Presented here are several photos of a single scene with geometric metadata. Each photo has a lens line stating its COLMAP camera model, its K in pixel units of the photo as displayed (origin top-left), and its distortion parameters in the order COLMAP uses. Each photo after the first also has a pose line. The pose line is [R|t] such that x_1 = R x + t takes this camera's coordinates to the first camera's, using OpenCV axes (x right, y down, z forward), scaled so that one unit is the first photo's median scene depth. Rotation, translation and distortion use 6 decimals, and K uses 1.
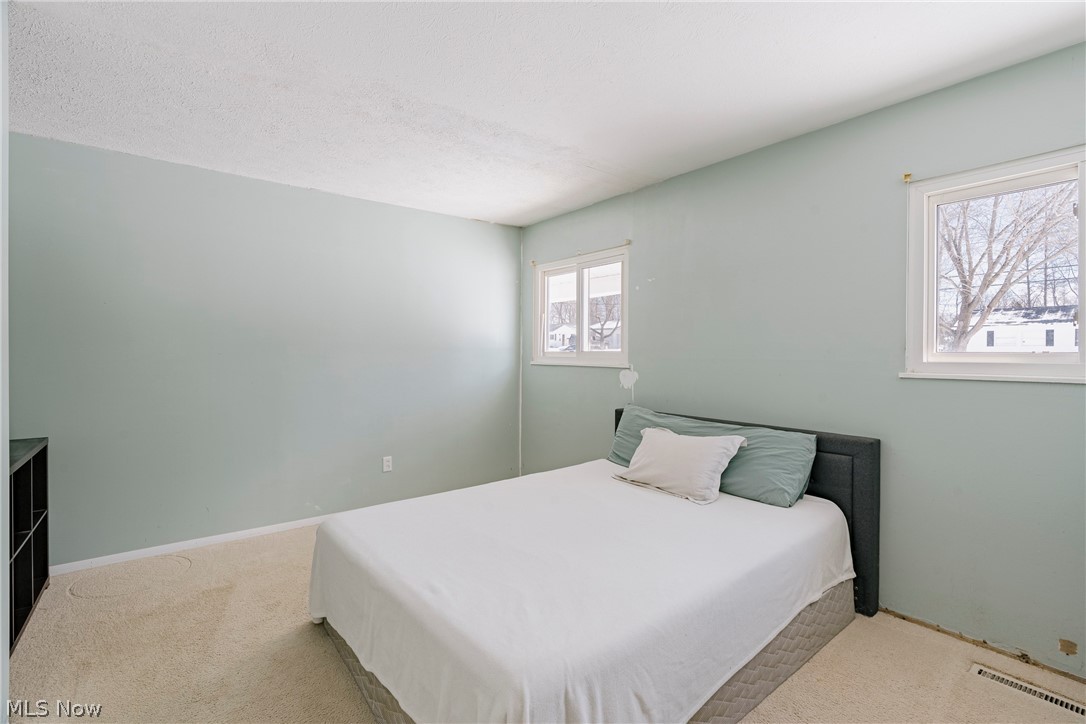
lens RADIAL K [[498.0, 0, 547.8], [0, 498.0, 358.1], [0, 0, 1]] dist [-0.008993, 0.001789]
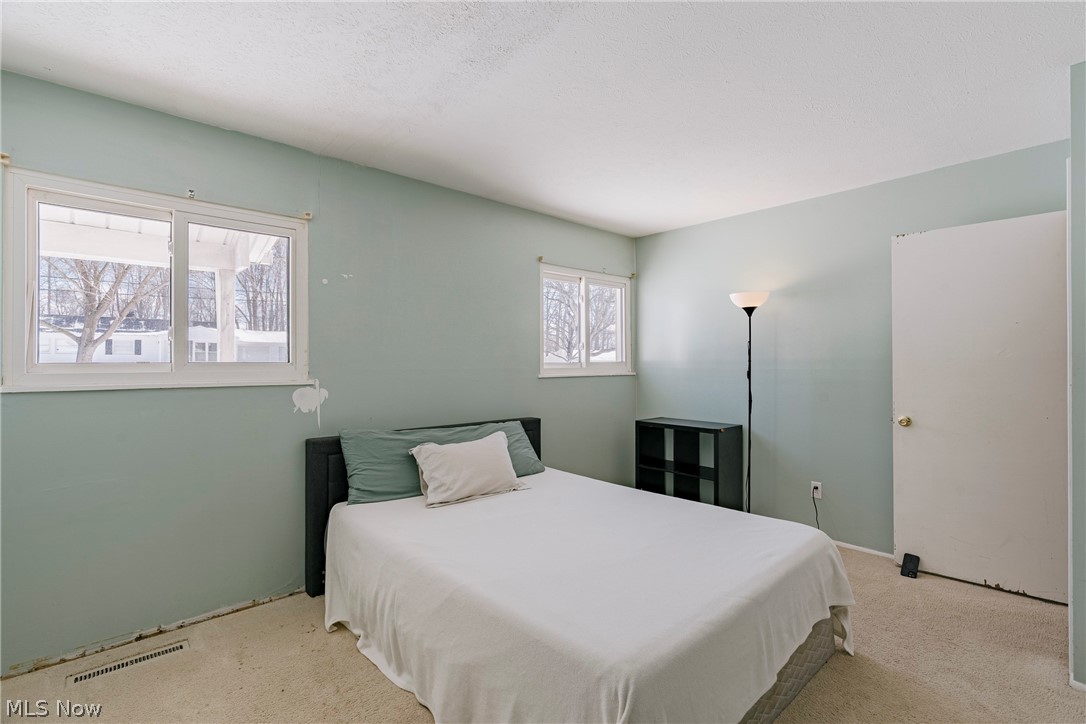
lens RADIAL K [[498.0, 0, 546.9], [0, 498.0, 361.6], [0, 0, 1]] dist [-0.008993, 0.001789]
pose [[-0.068120, -0.003188, 0.997672, -0.604027], [0.011850, 0.999922, 0.004005, -0.013660], [-0.997607, 0.012095, -0.068077, 0.688277]]
